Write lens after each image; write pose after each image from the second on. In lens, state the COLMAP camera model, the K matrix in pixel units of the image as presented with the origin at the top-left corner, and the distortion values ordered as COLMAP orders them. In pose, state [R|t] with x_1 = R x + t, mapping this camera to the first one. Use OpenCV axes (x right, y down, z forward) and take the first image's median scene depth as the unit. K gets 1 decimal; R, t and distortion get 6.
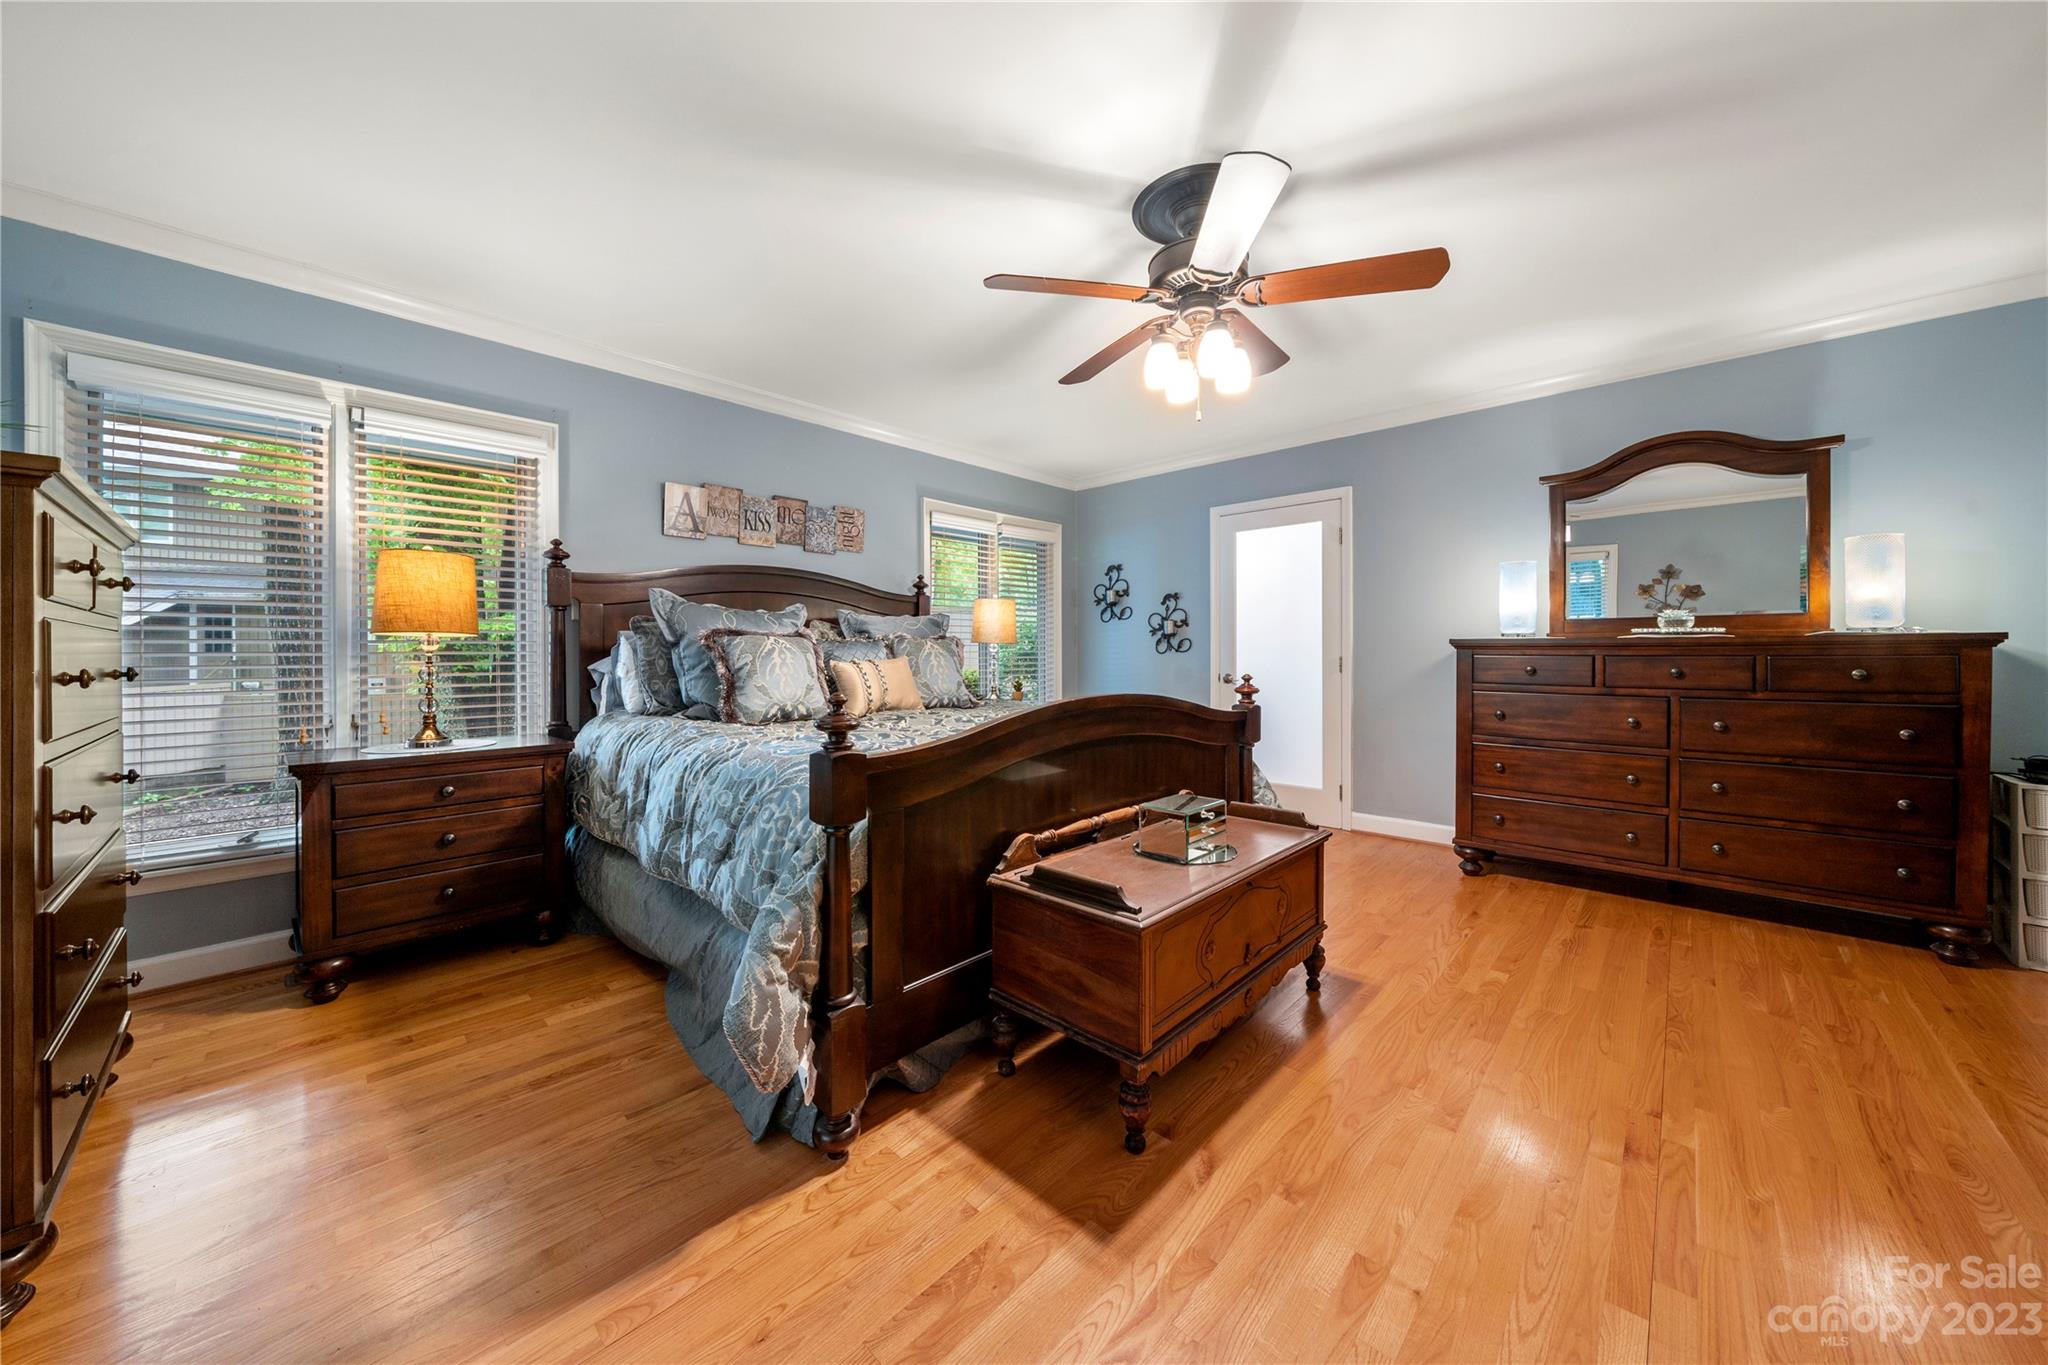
lens RADIAL K [[702.1, 0, 1025.0], [0, 702.1, 650.3], [0, 0, 1]] dist [-0.000509, -0.000084]
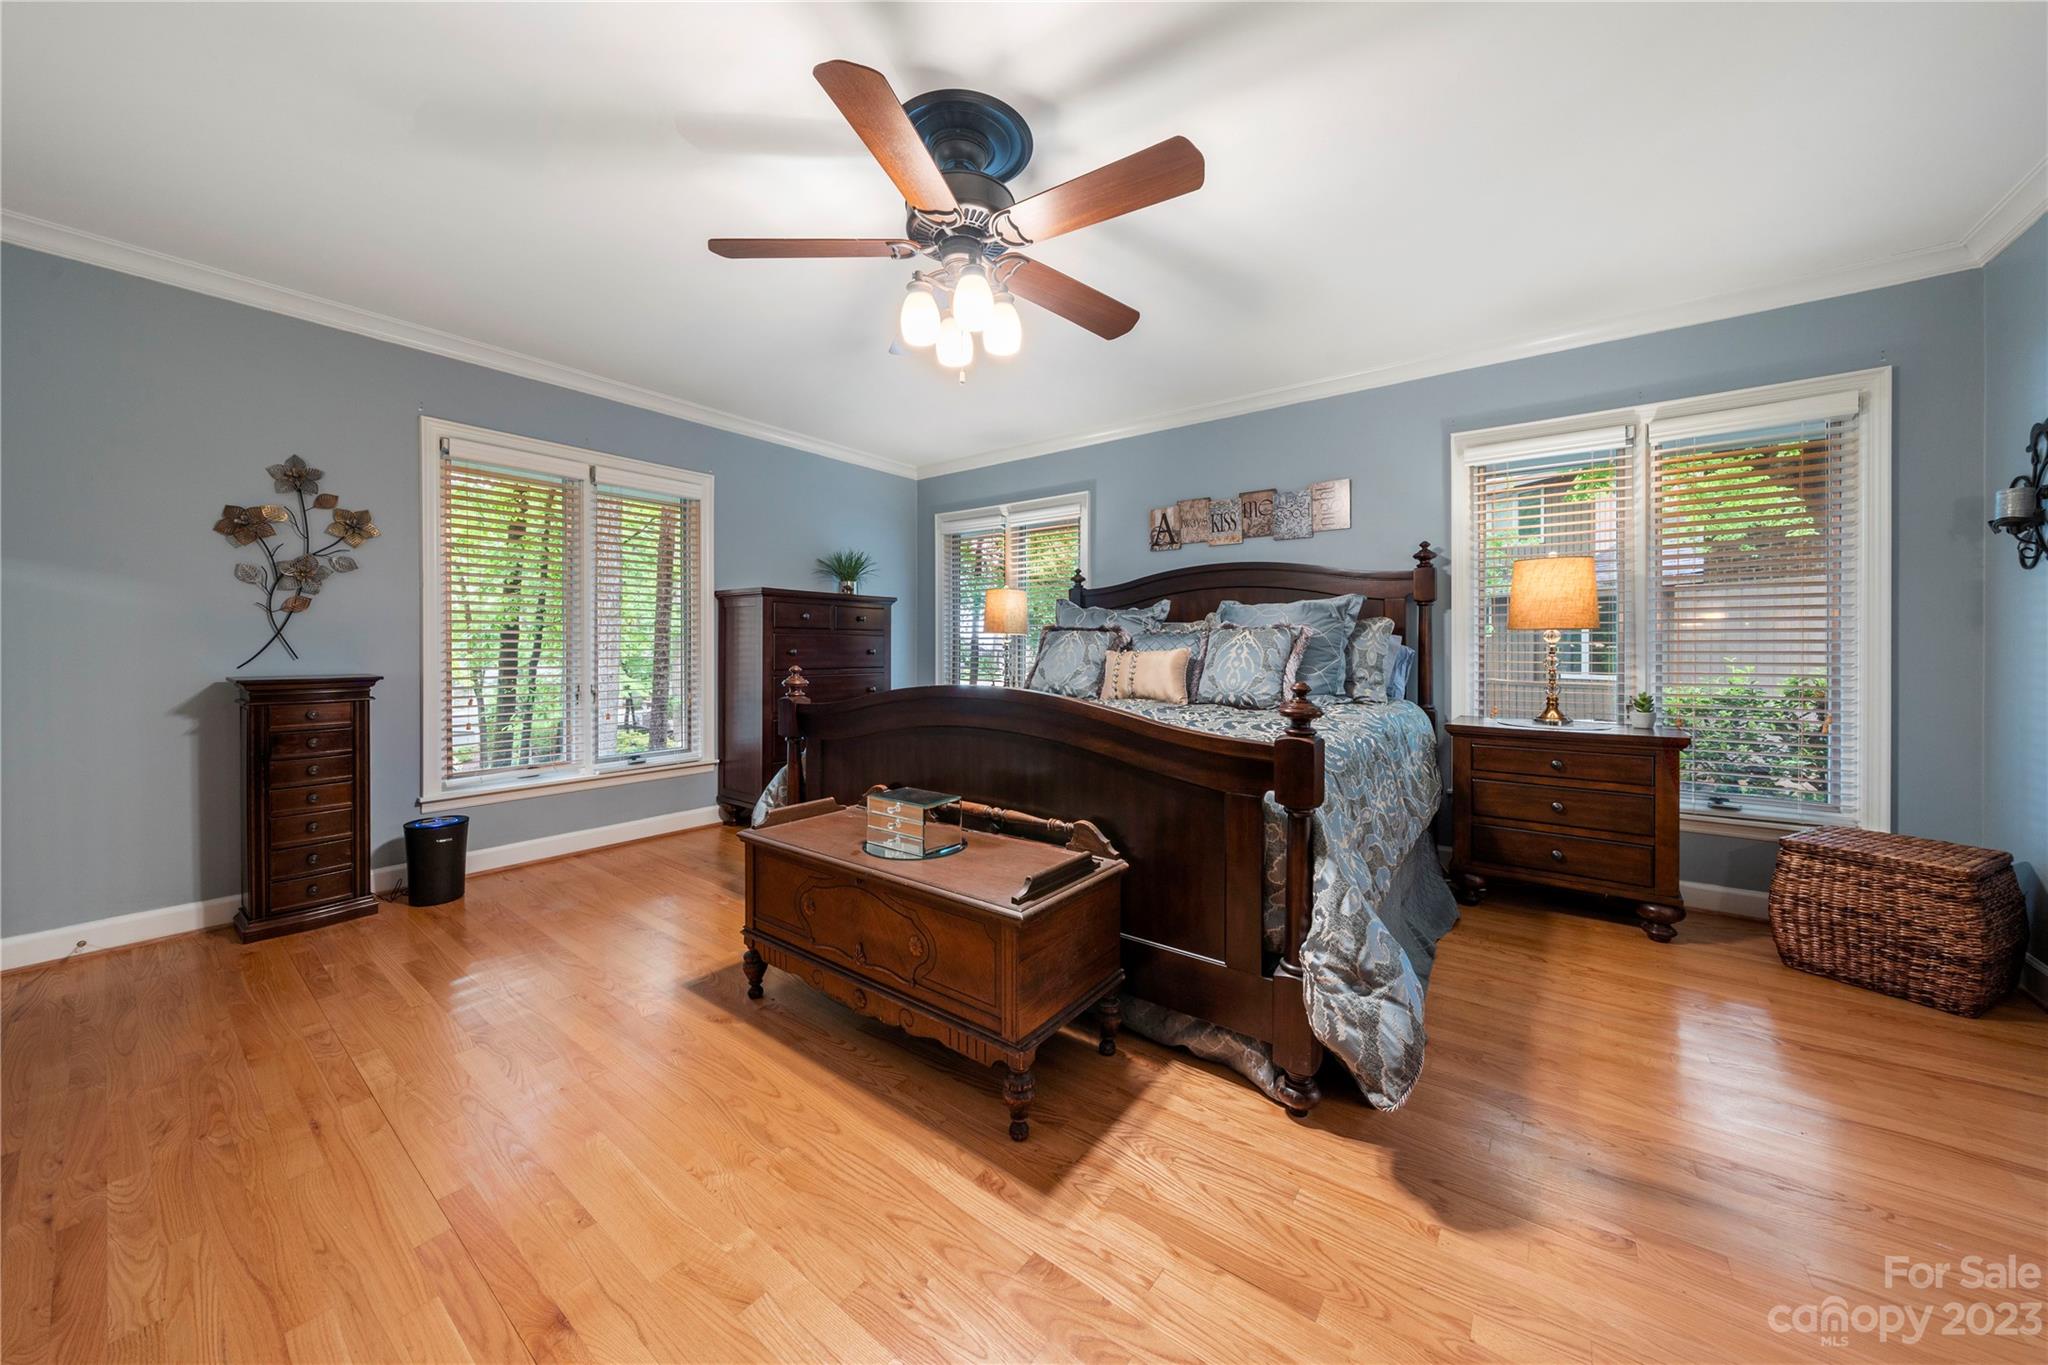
lens RADIAL K [[702.1, 0, 1025.0], [0, 702.1, 650.3], [0, 0, 1]] dist [-0.000509, -0.000084]
pose [[0.106044, 0.016893, -0.994218, 0.656584], [0.005682, 0.999829, 0.017594, -0.006067], [0.994345, -0.007515, 0.105930, 0.564153]]
